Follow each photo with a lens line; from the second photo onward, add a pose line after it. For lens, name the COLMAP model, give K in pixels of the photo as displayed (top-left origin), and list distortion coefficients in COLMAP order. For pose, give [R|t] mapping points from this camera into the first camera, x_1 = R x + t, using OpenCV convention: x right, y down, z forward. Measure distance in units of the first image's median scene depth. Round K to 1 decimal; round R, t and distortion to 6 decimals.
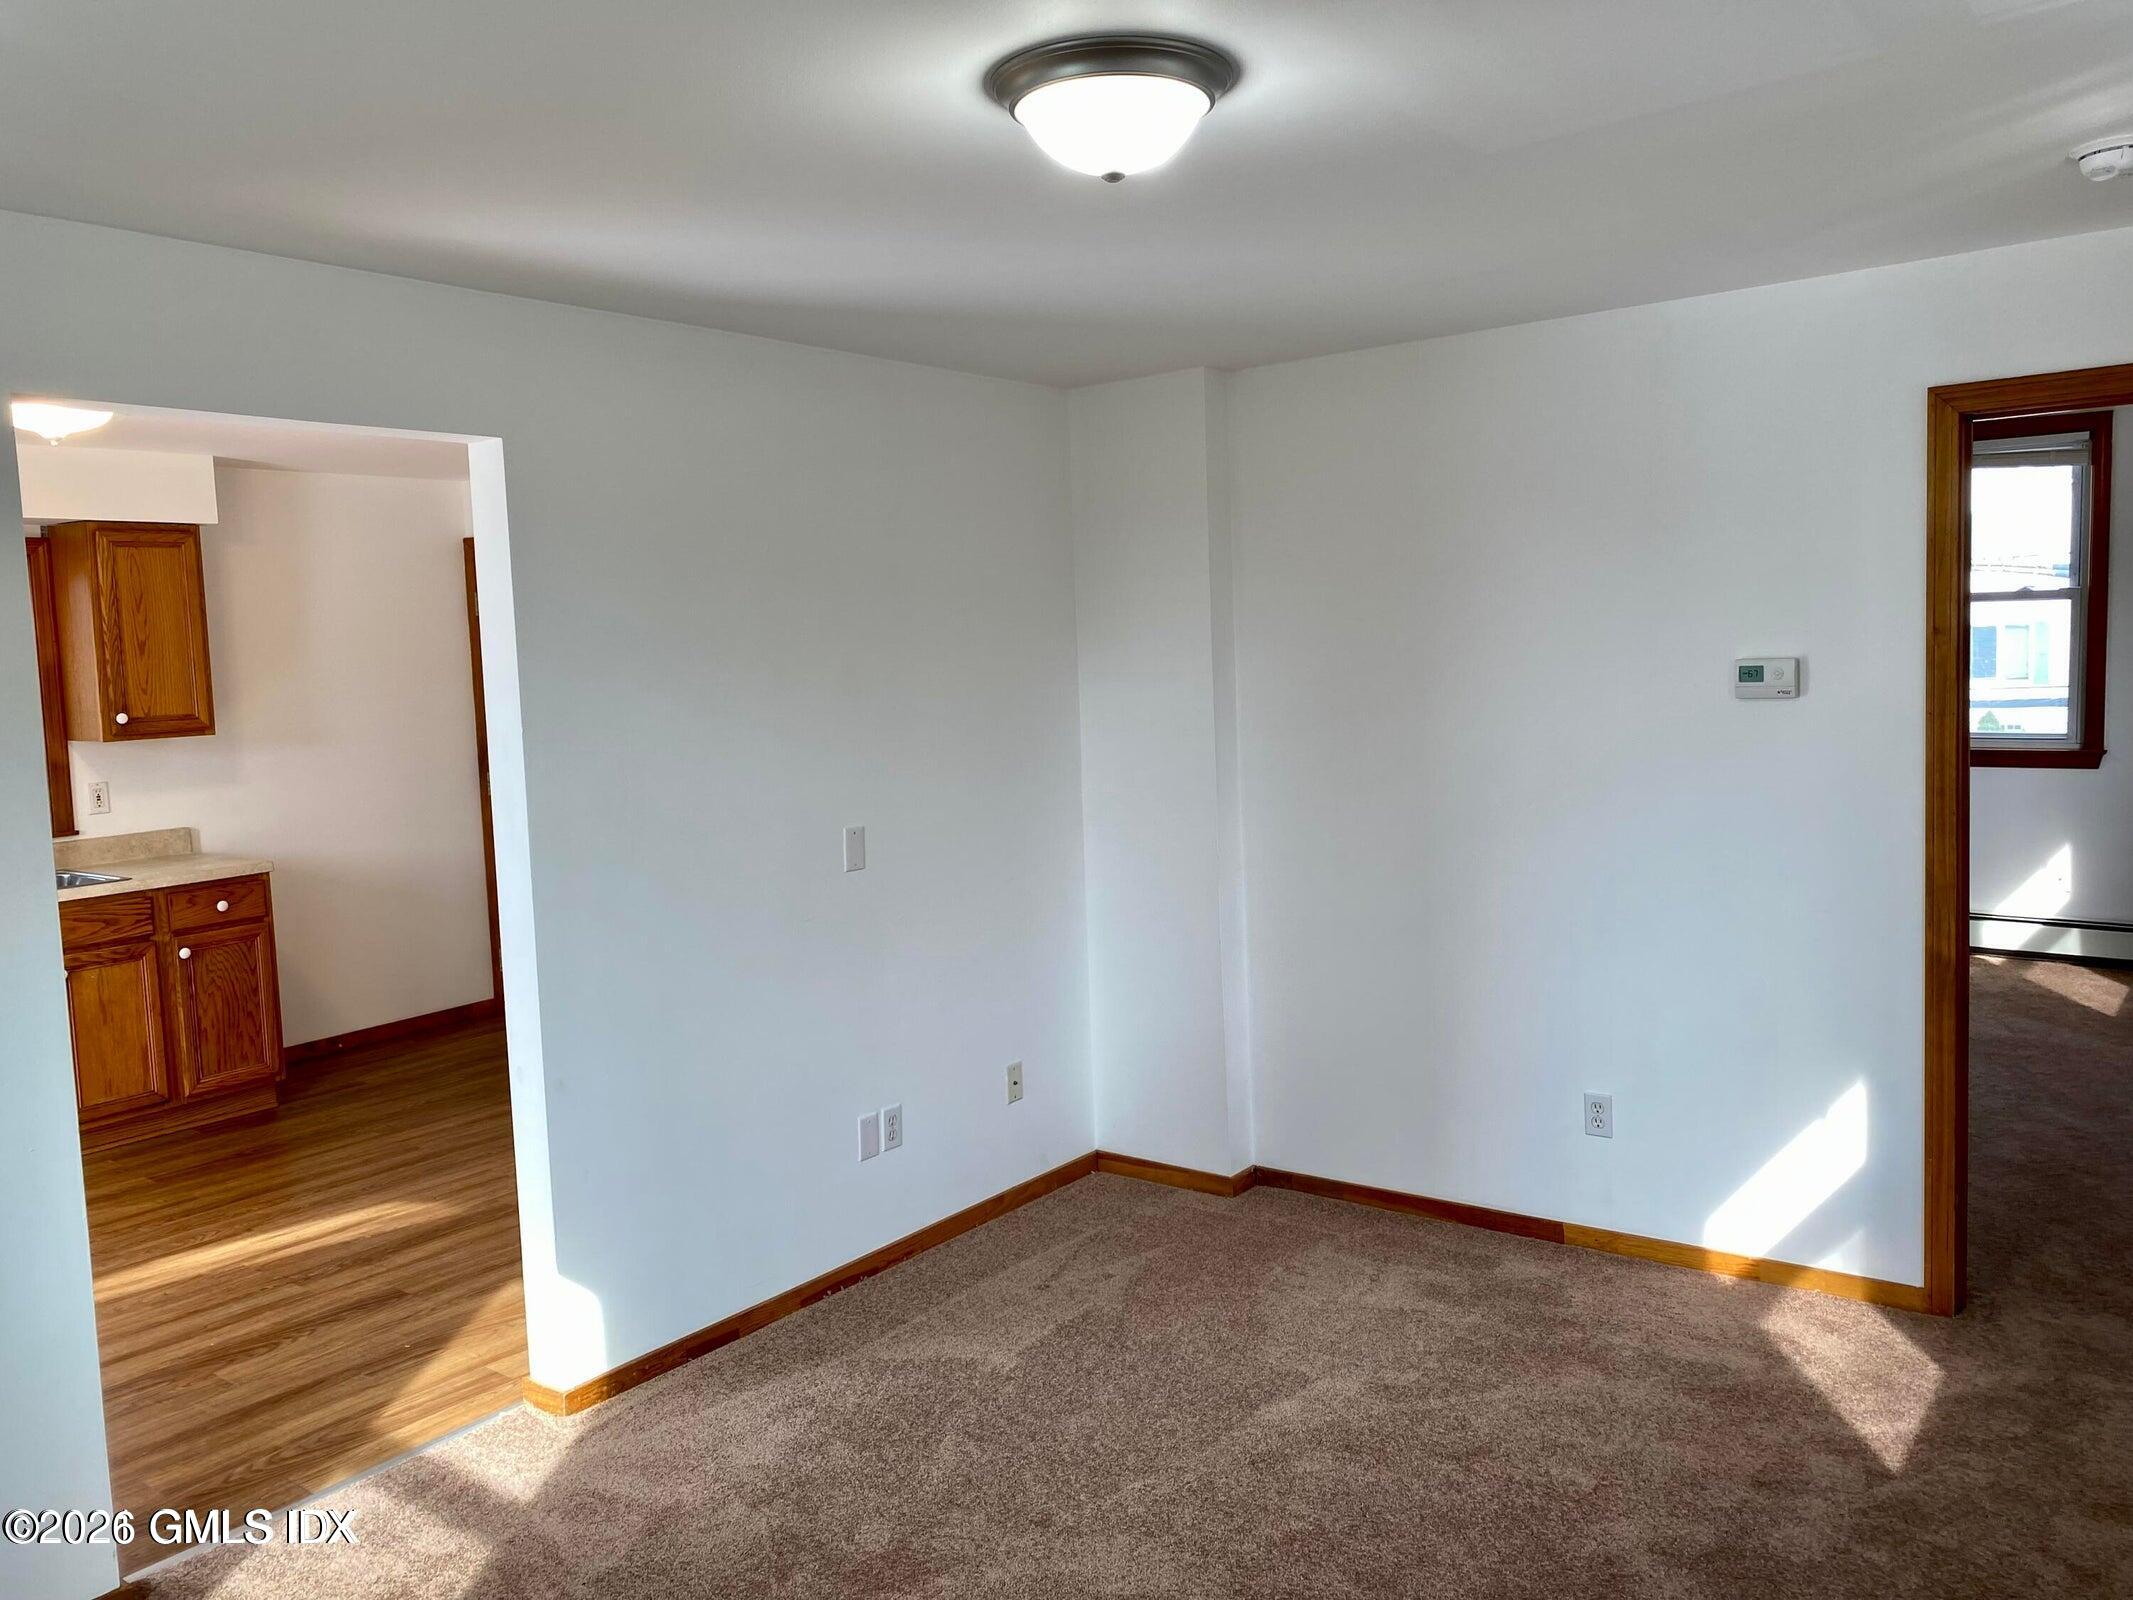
lens RADIAL K [[1618.1, 0, 1070.1], [0, 1618.1, 792.3], [0, 0, 1]] dist [0.035549, -0.018739]
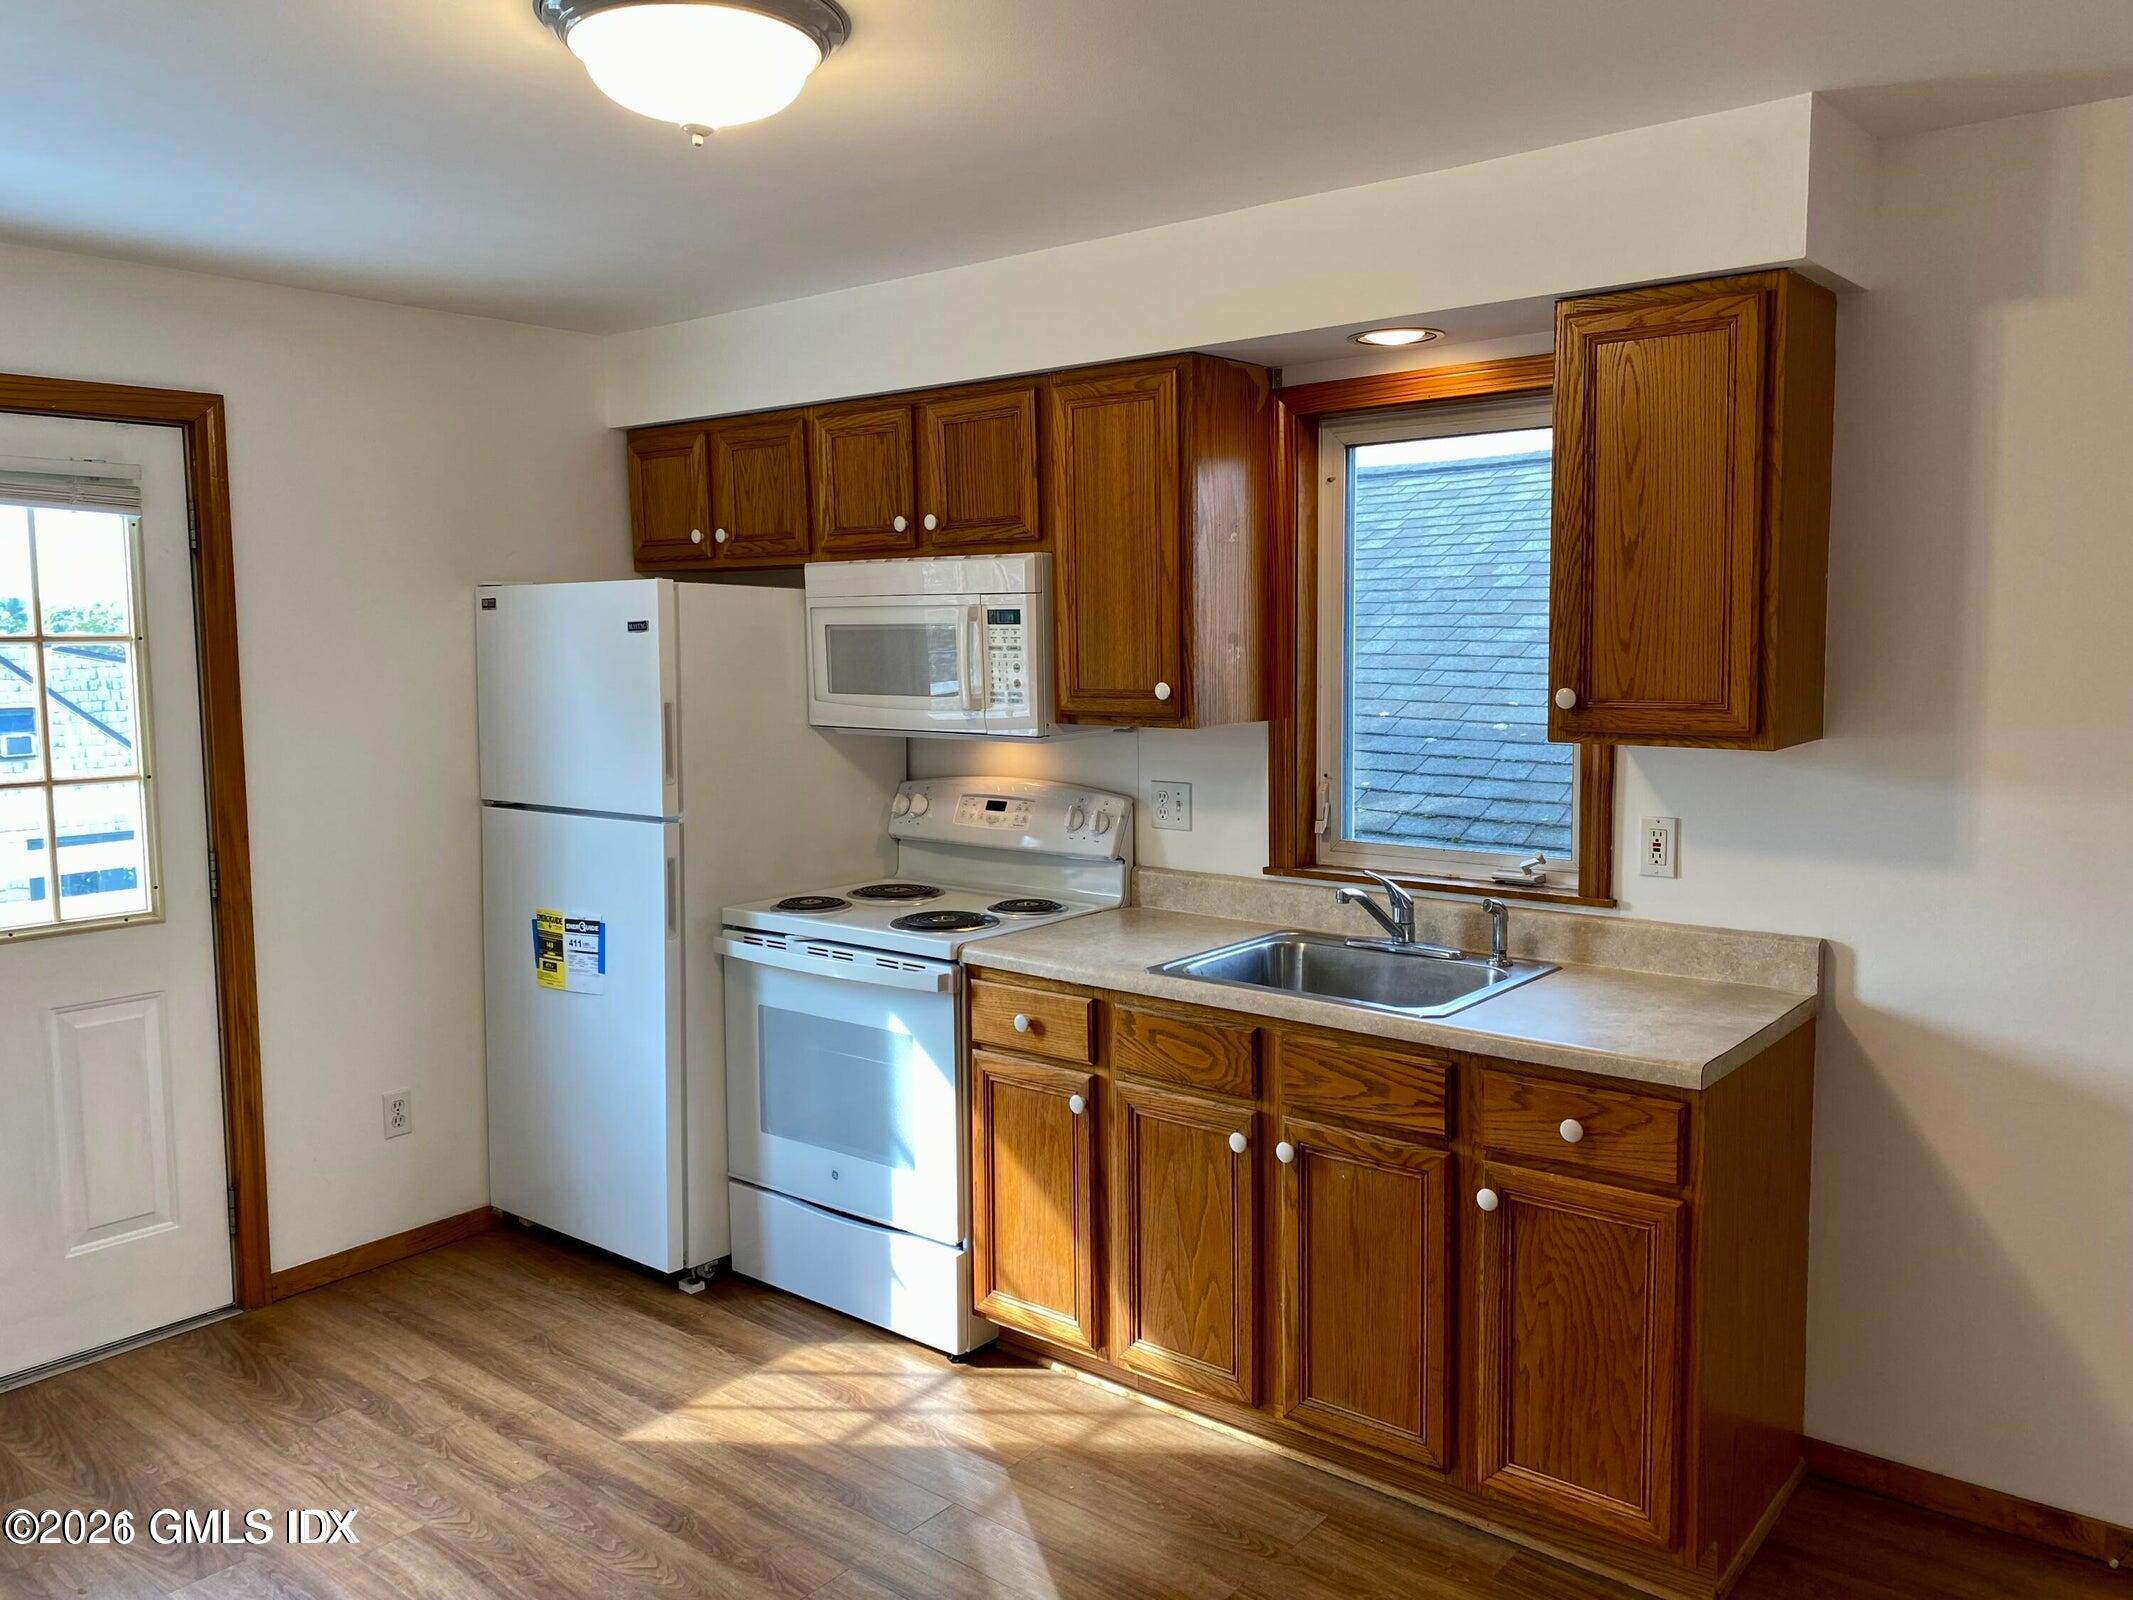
lens RADIAL K [[1618.1, 0, 1079.4], [0, 1618.1, 787.8], [0, 0, 1]] dist [0.035549, -0.018739]
pose [[-0.056014, 0.132974, -0.989535, -0.156336], [-0.086622, 0.986707, 0.137497, -0.144057], [0.994665, 0.093417, -0.043751, 1.712393]]
